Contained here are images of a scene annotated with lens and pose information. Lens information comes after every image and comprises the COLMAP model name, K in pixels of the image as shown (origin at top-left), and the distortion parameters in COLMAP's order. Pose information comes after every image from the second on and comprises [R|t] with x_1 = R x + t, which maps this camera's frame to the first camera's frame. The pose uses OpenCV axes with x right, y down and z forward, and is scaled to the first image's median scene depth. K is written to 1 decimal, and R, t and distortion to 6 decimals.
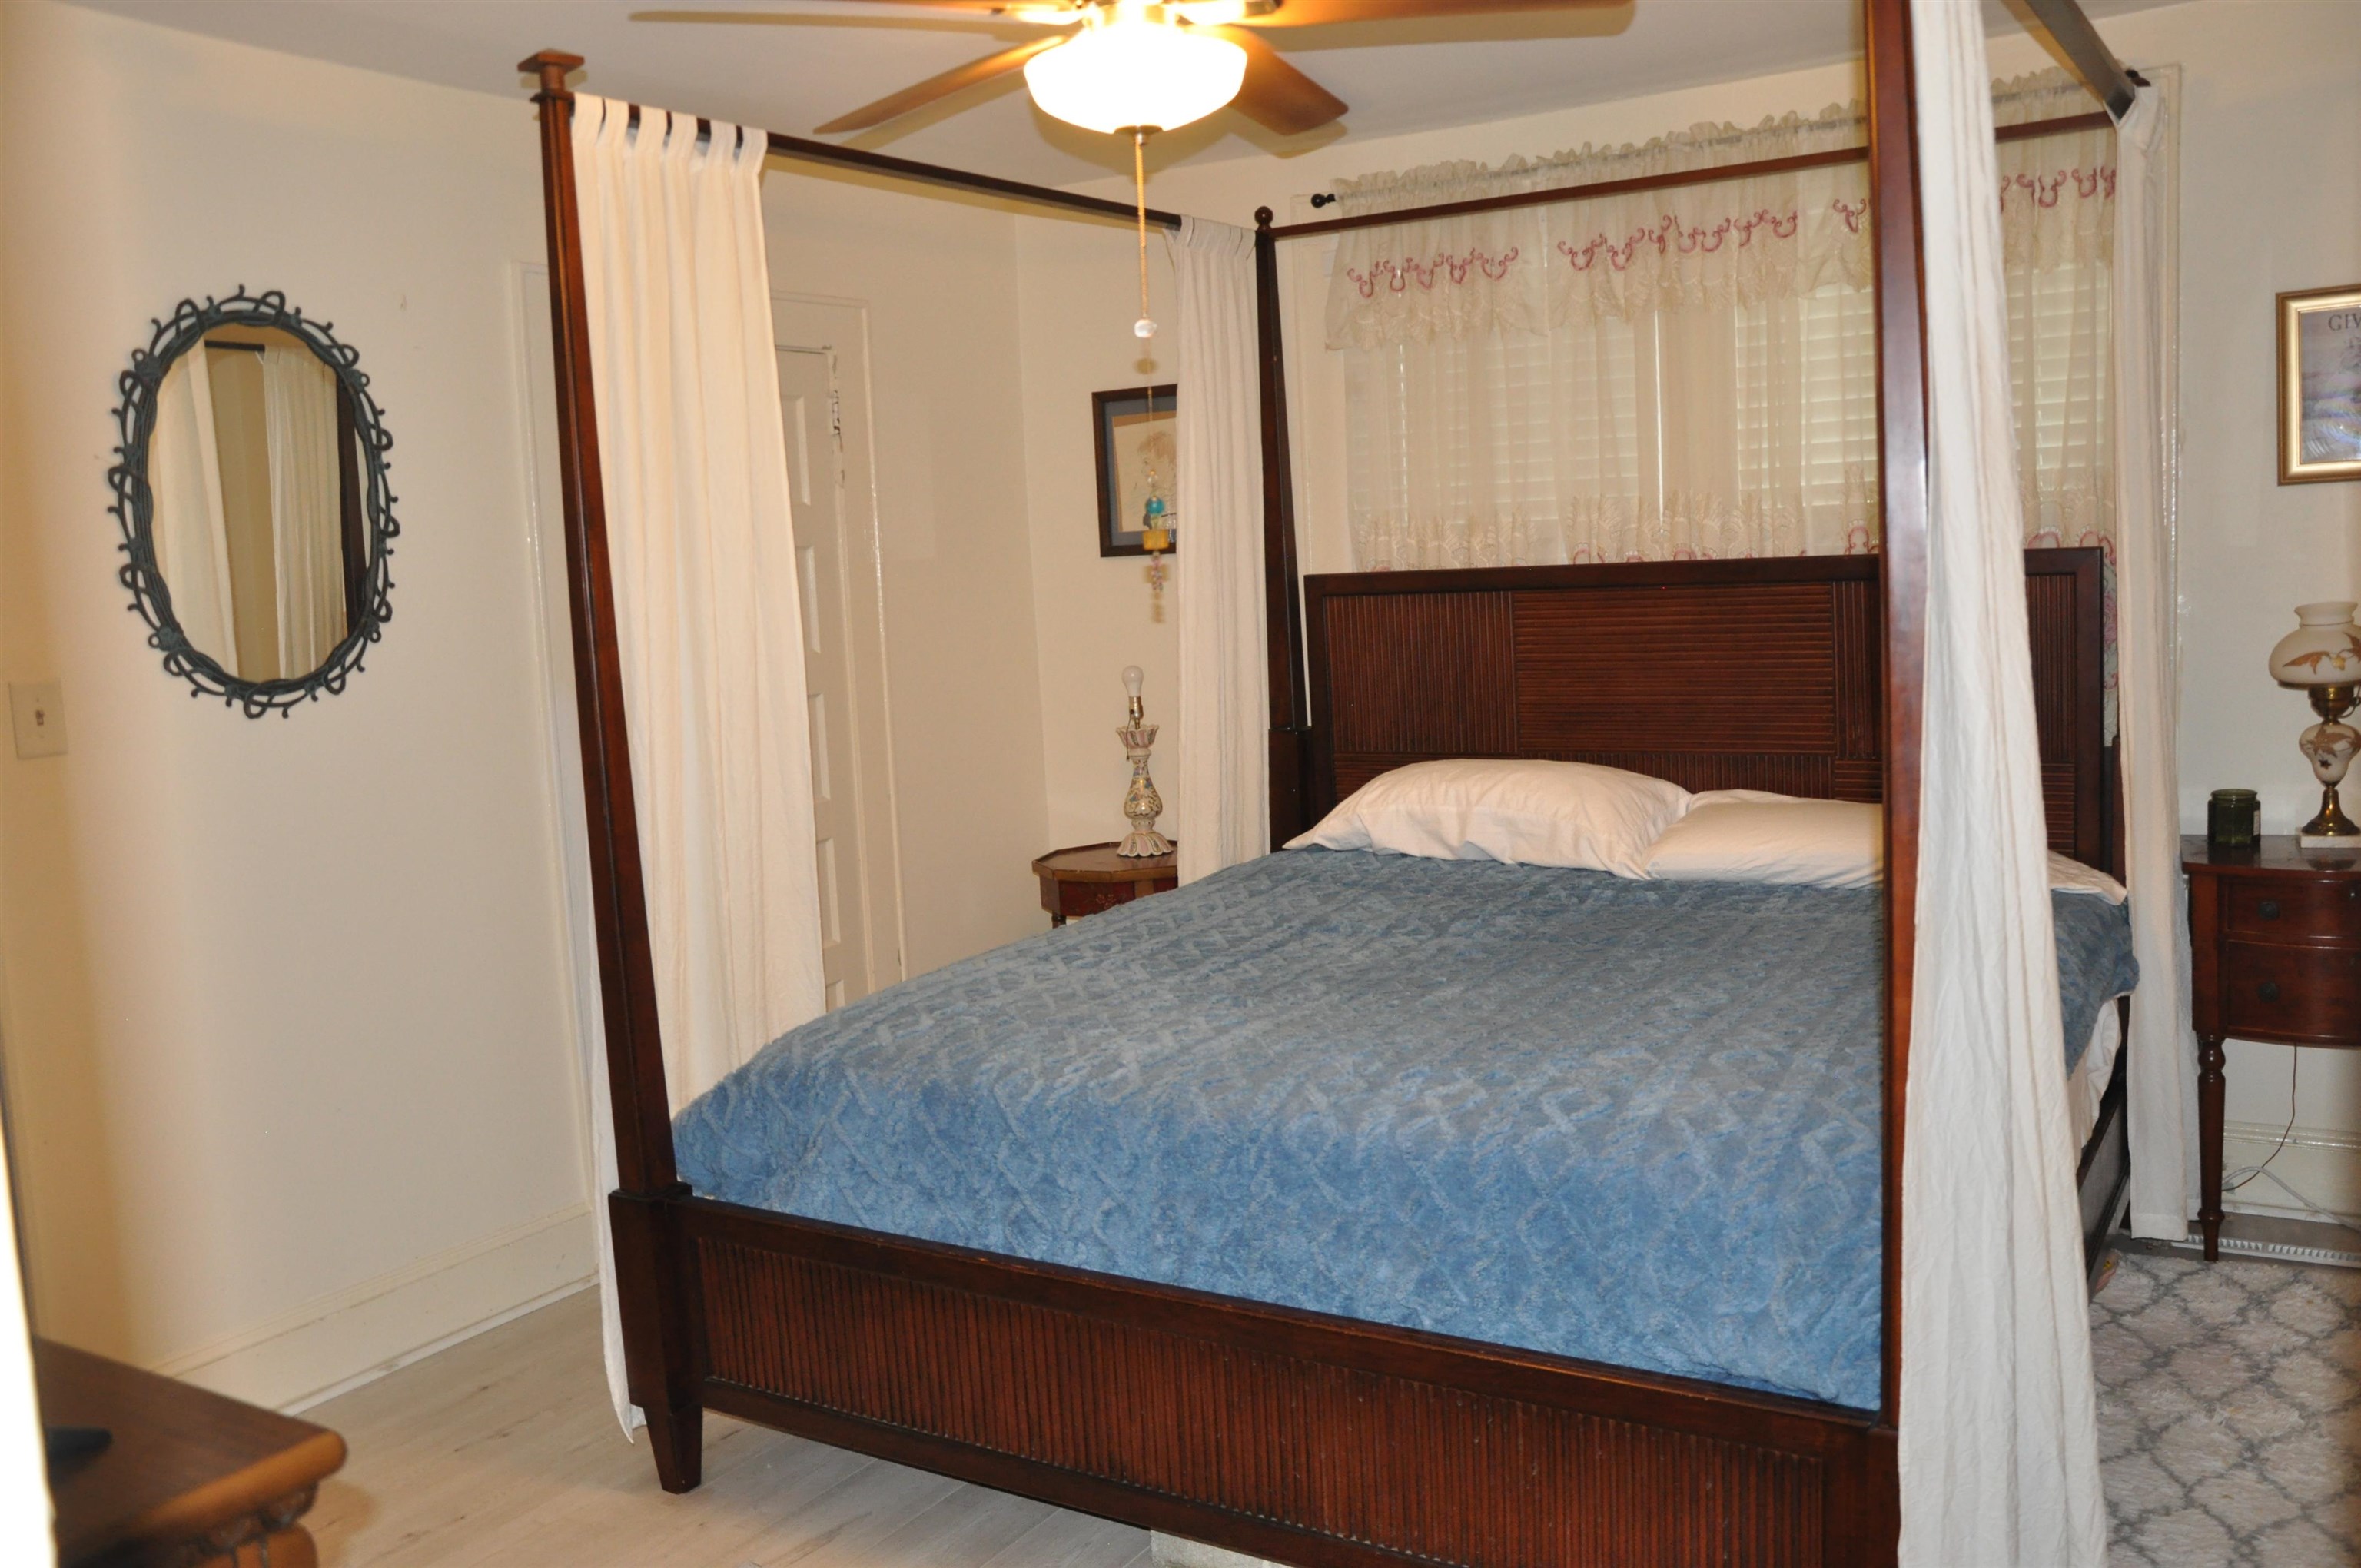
lens RADIAL K [[1956.4, 0, 1190.5], [0, 1956.4, 772.8], [0, 0, 1]] dist [-0.135027, 0.139522]
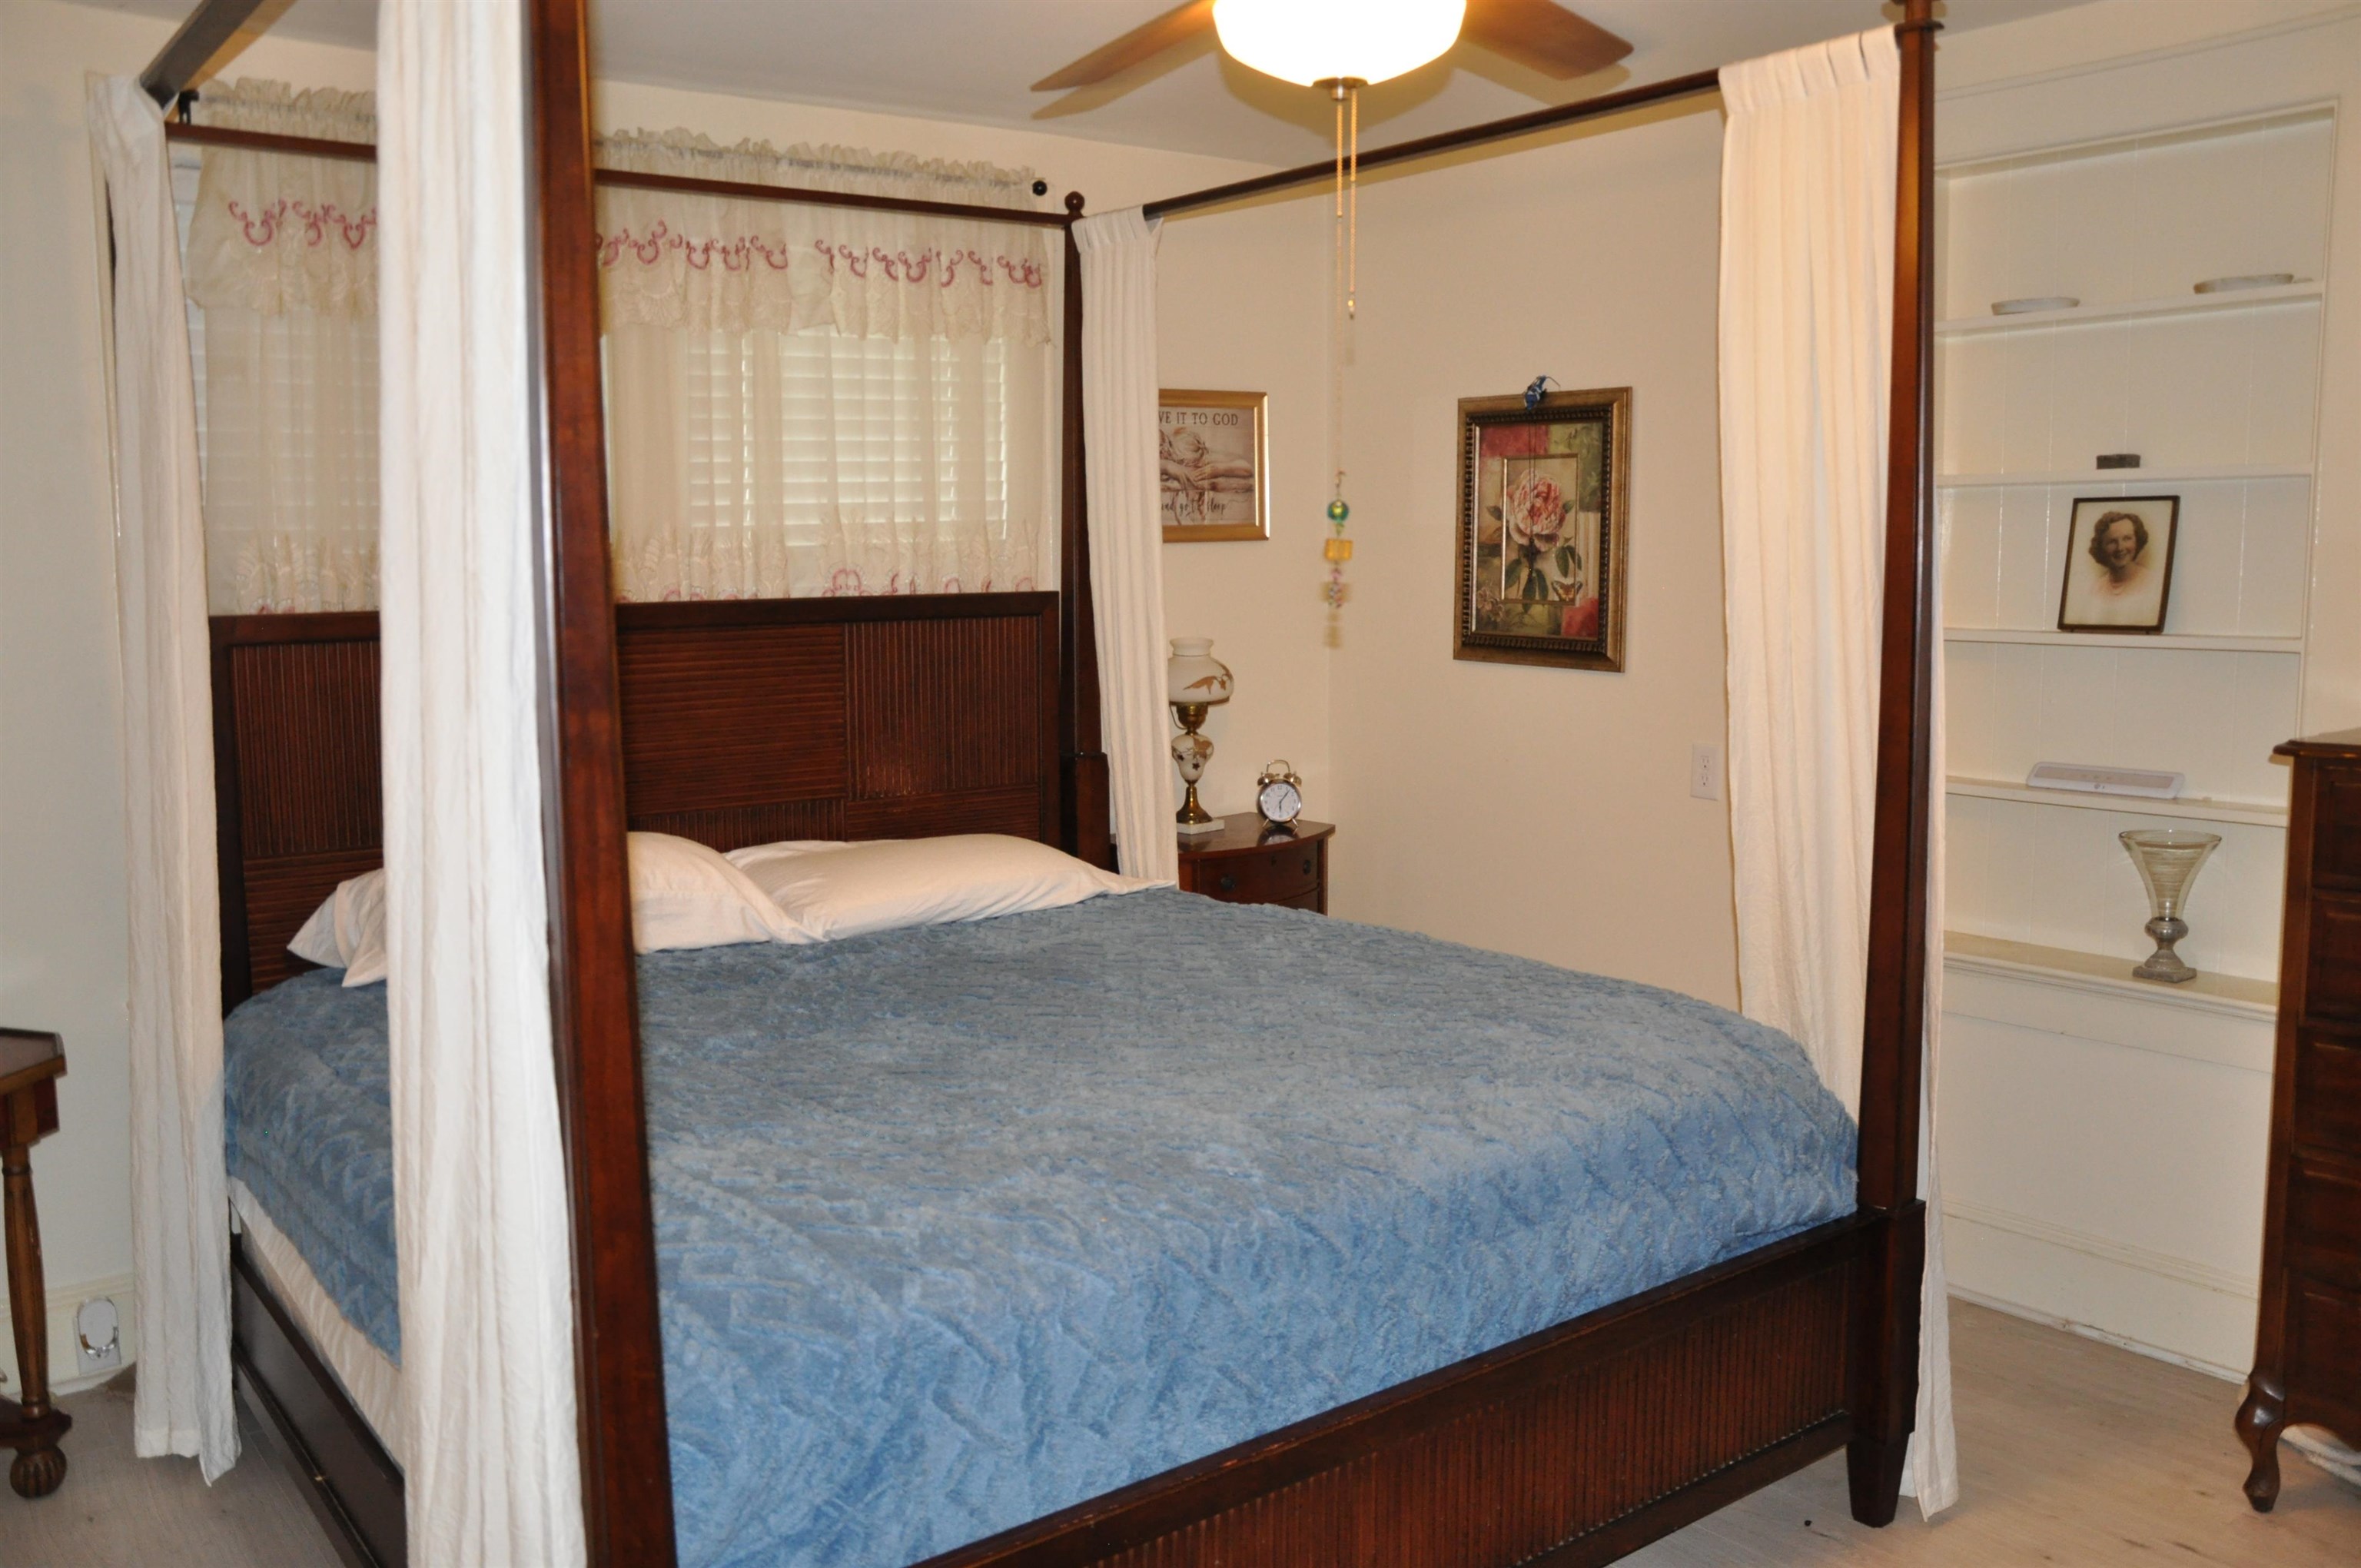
lens RADIAL K [[1956.4, 0, 1197.0], [0, 1956.4, 787.4], [0, 0, 1]] dist [-0.135027, 0.139522]
pose [[0.336589, -0.067432, 0.939234, -0.549848], [0.096407, 0.994659, 0.036863, -0.033749], [-0.936703, 0.078141, 0.341293, 0.488220]]
